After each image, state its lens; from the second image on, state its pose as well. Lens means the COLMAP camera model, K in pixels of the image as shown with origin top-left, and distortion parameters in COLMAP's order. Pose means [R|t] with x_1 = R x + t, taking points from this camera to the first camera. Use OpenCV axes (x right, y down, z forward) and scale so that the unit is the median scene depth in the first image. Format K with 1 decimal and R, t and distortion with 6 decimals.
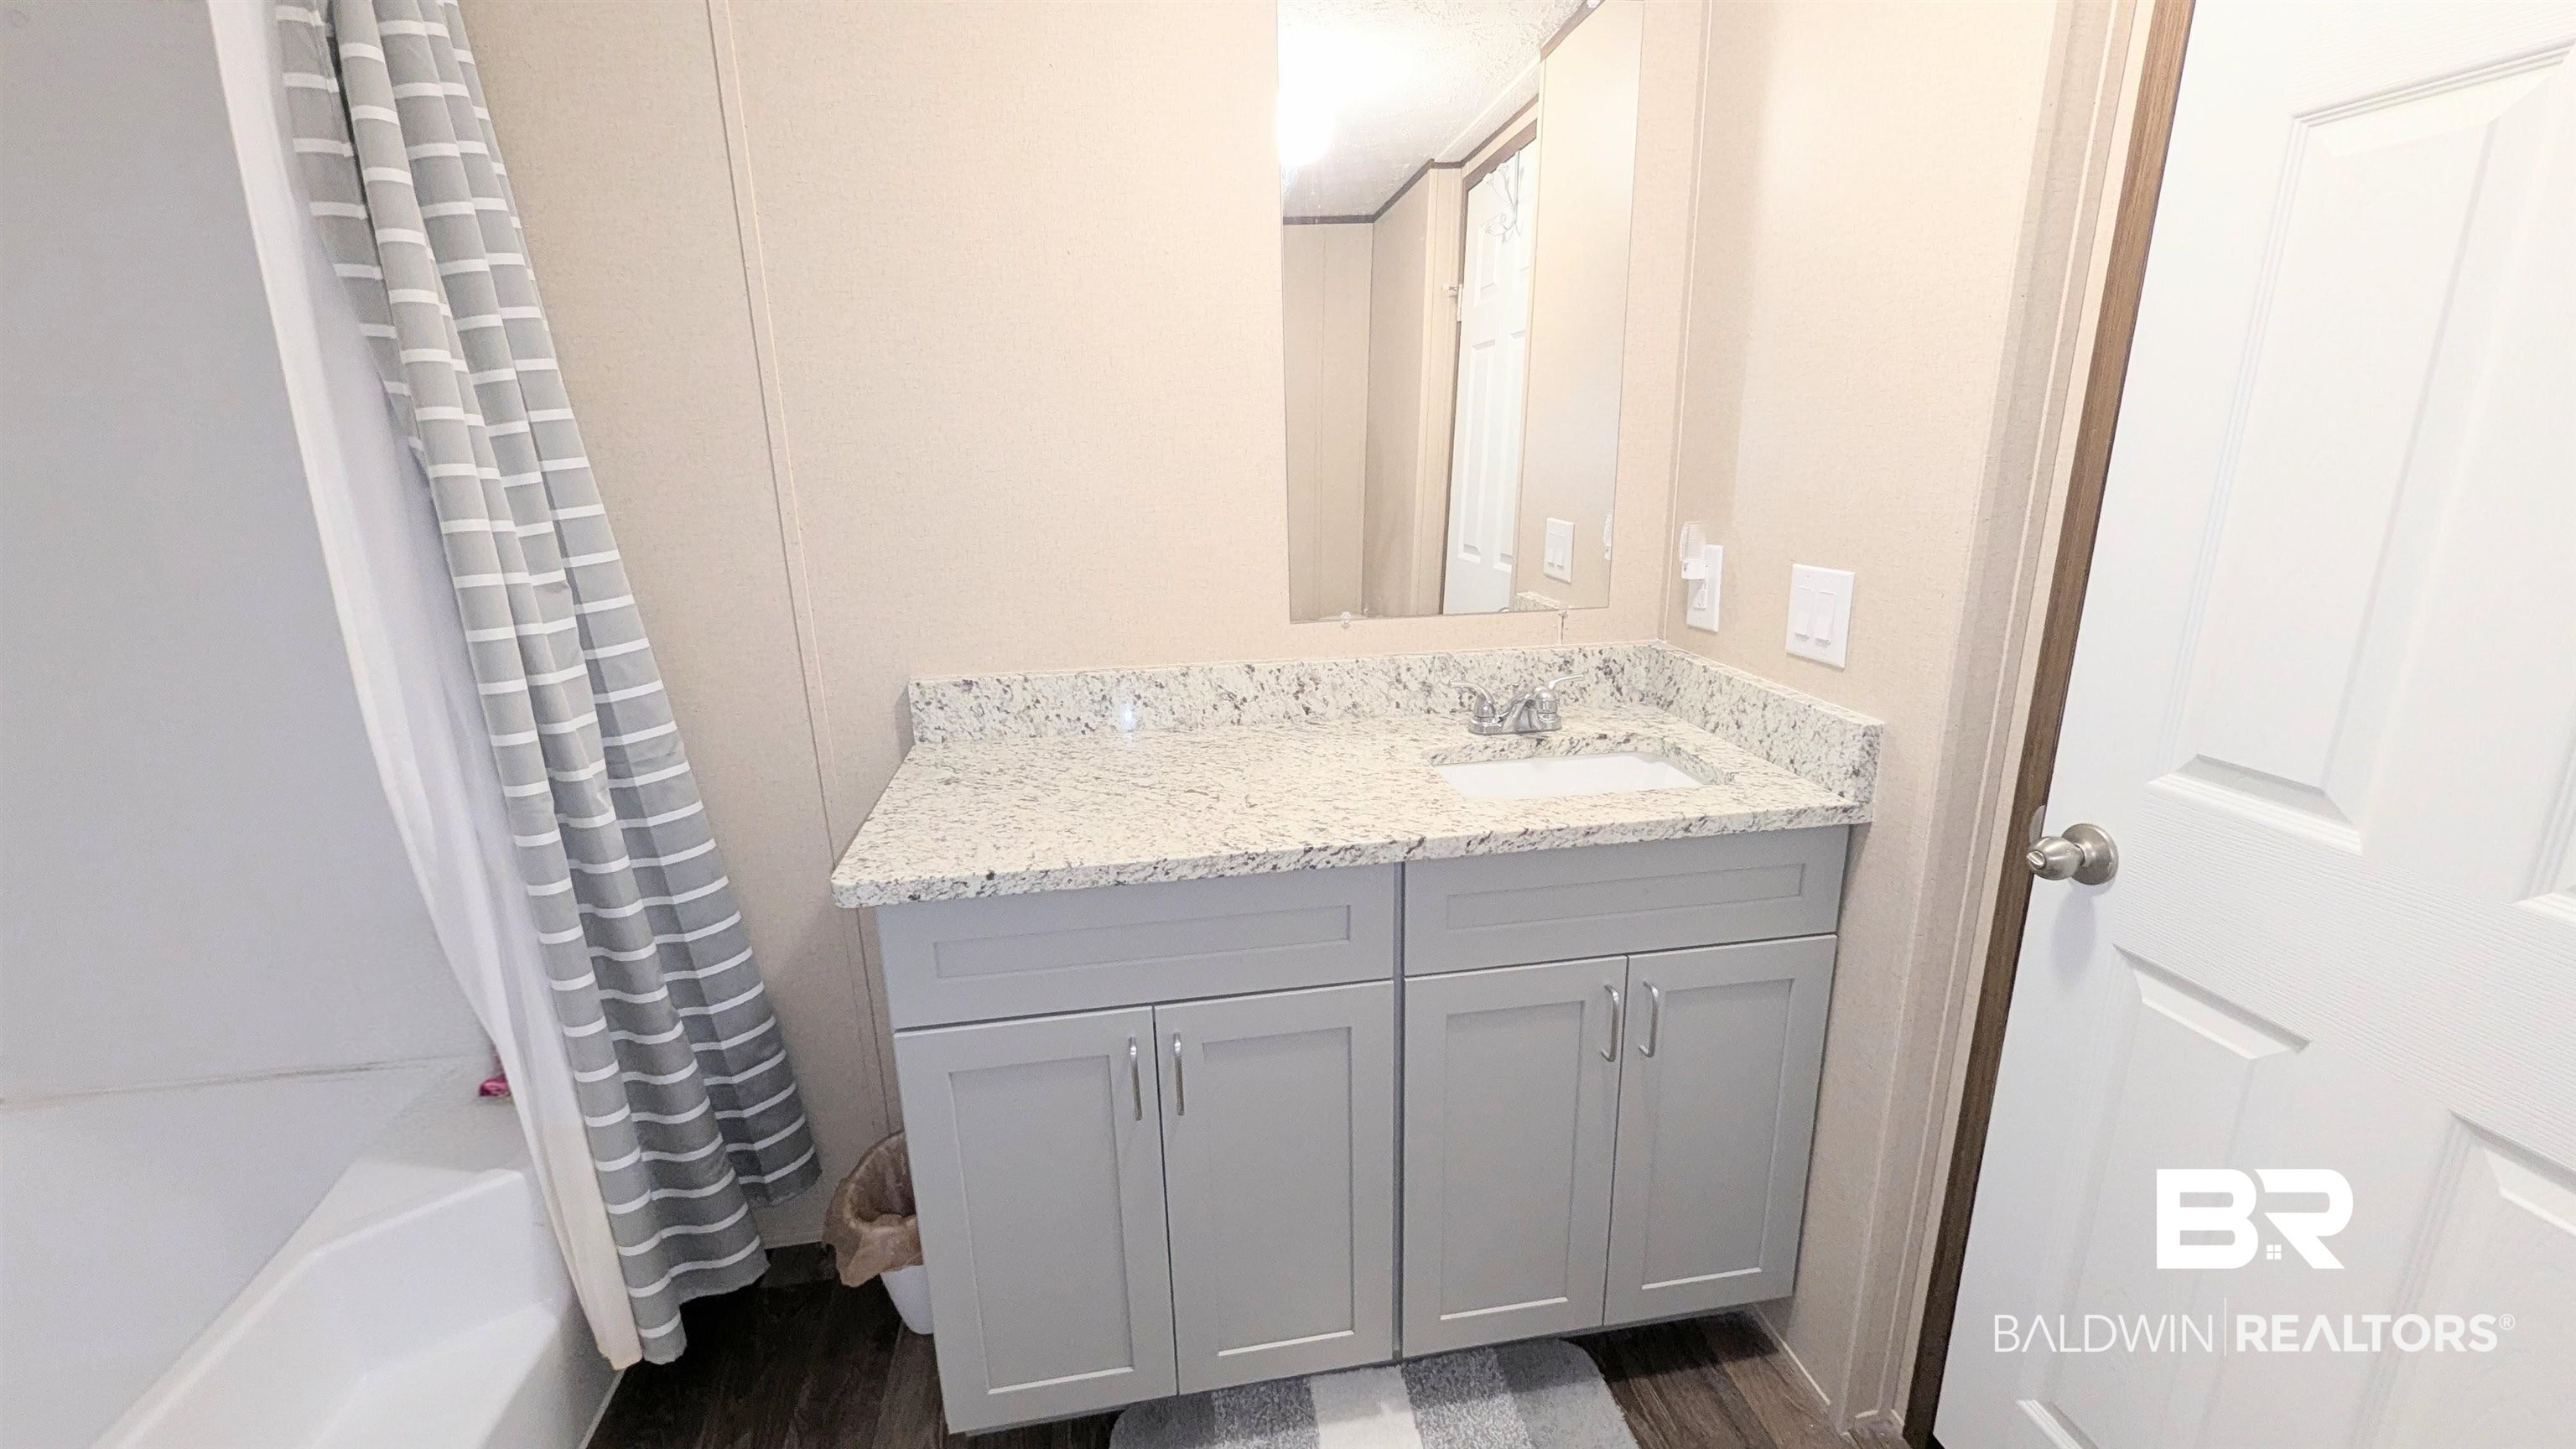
lens RADIAL K [[1072.8, 0, 1284.1], [0, 1072.8, 734.7], [0, 0, 1]] dist [0.000486, 0.000647]
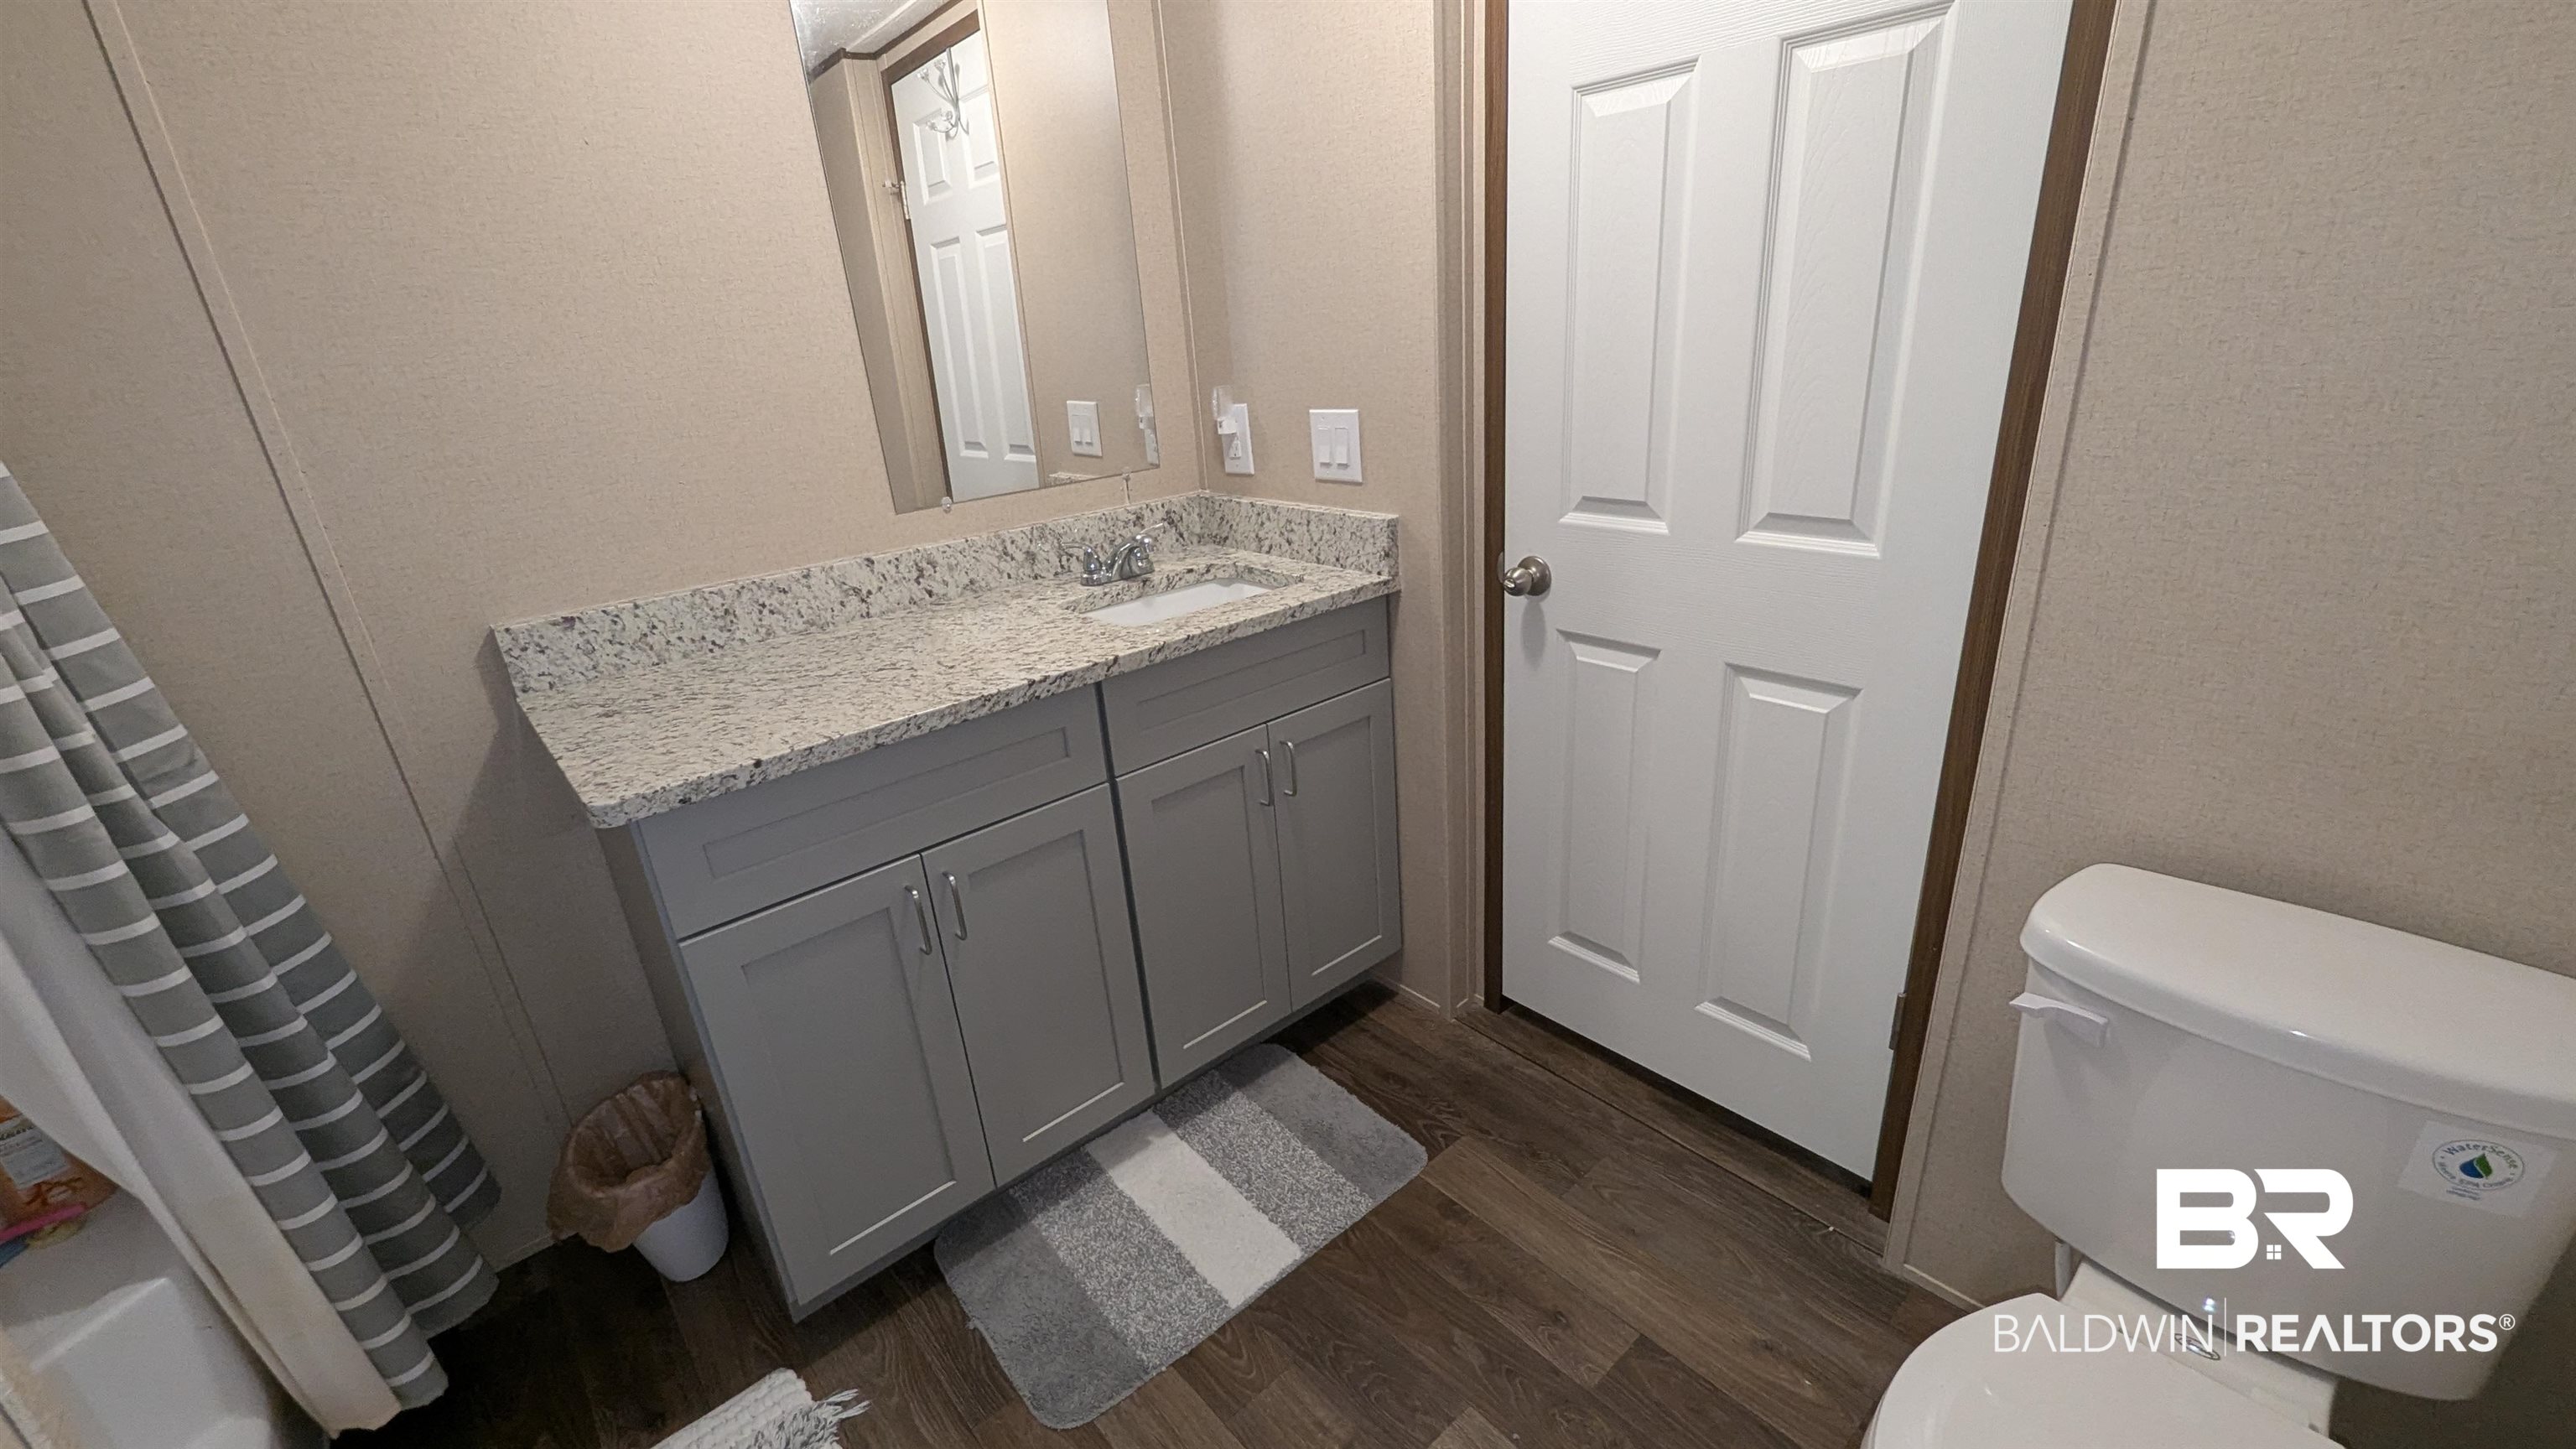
lens RADIAL K [[1072.8, 0, 1287.0], [0, 1072.8, 729.4], [0, 0, 1]] dist [0.000486, 0.000647]
pose [[0.852301, -0.225574, 0.471910, -0.250623], [0.188966, 0.974081, 0.124327, 0.051981], [-0.487724, -0.016790, 0.872837, -0.133652]]
